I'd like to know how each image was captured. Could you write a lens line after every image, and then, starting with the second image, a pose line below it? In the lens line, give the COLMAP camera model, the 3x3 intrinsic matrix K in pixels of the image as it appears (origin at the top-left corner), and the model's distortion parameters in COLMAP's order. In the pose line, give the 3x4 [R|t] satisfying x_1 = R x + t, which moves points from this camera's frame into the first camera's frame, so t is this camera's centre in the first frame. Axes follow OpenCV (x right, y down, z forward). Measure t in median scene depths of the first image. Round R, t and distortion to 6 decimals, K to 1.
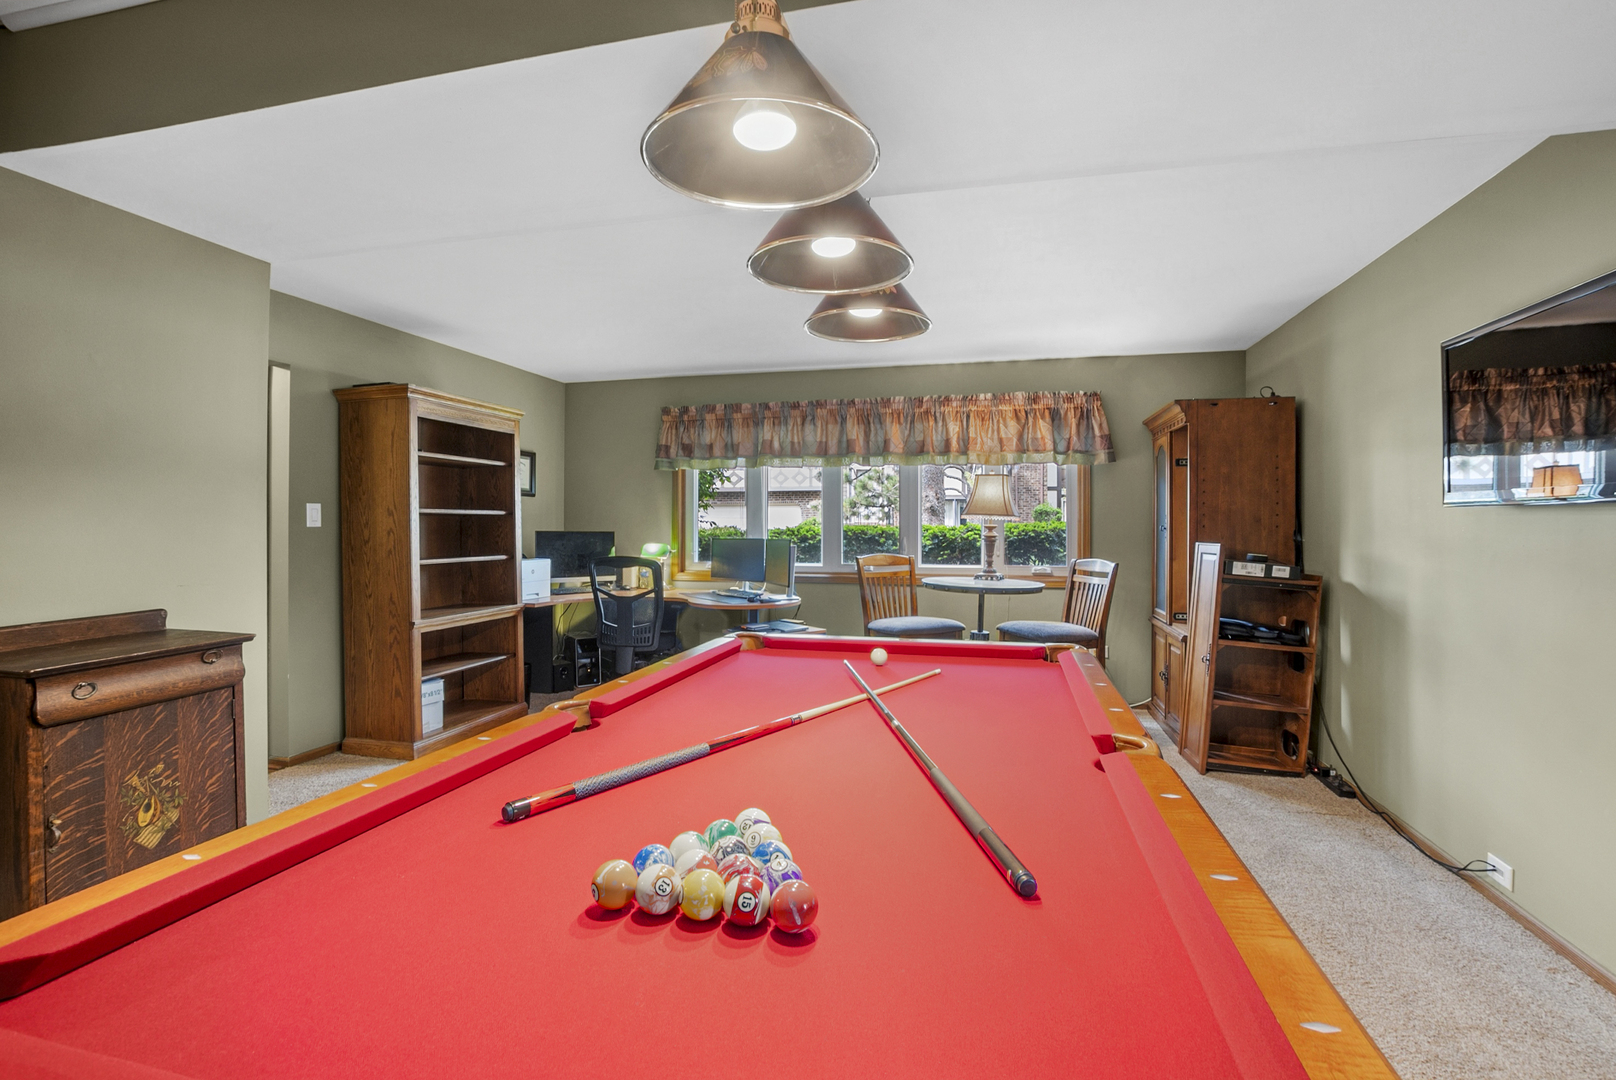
lens RADIAL K [[718.9, 0, 816.0], [0, 718.9, 549.5], [0, 0, 1]] dist [-0.033241, 0.000415]
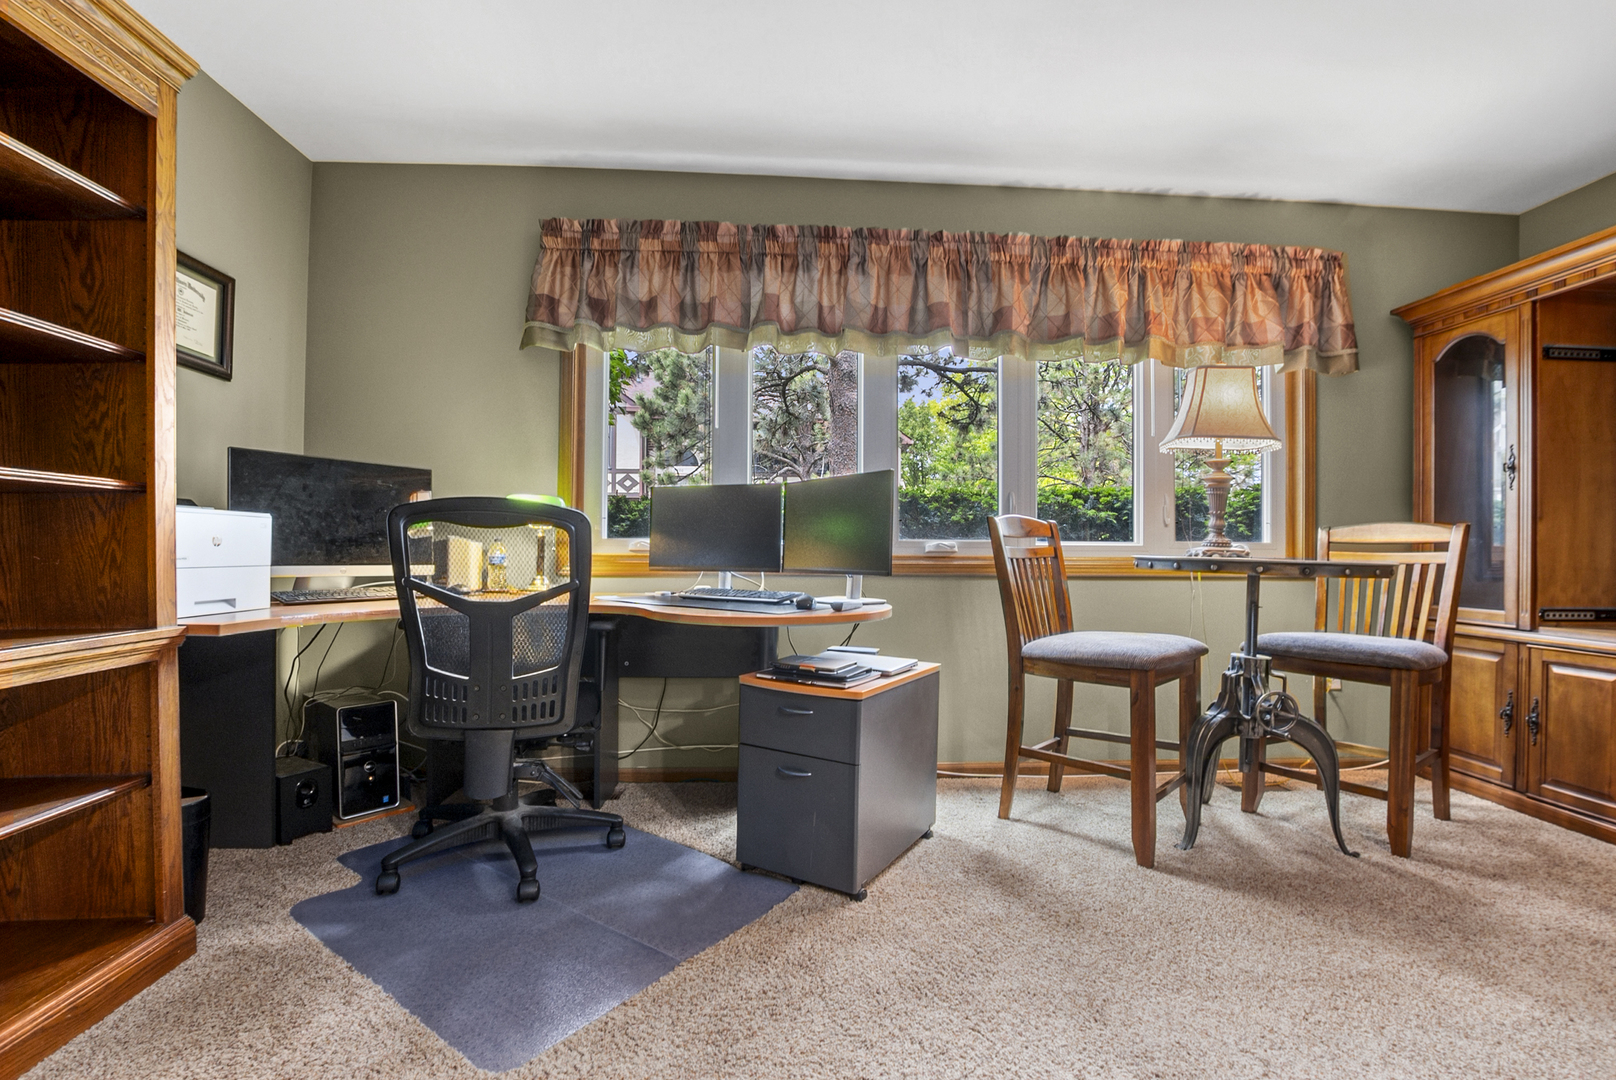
lens RADIAL K [[713.4, 0, 809.1], [0, 713.4, 559.6], [0, 0, 1]] dist [-0.023571, -0.000017]
pose [[0.953573, 0.002349, 0.301154, -0.198826], [0.003465, 0.999818, -0.018769, 0.045481], [-0.301143, 0.018941, 0.953391, 0.524150]]
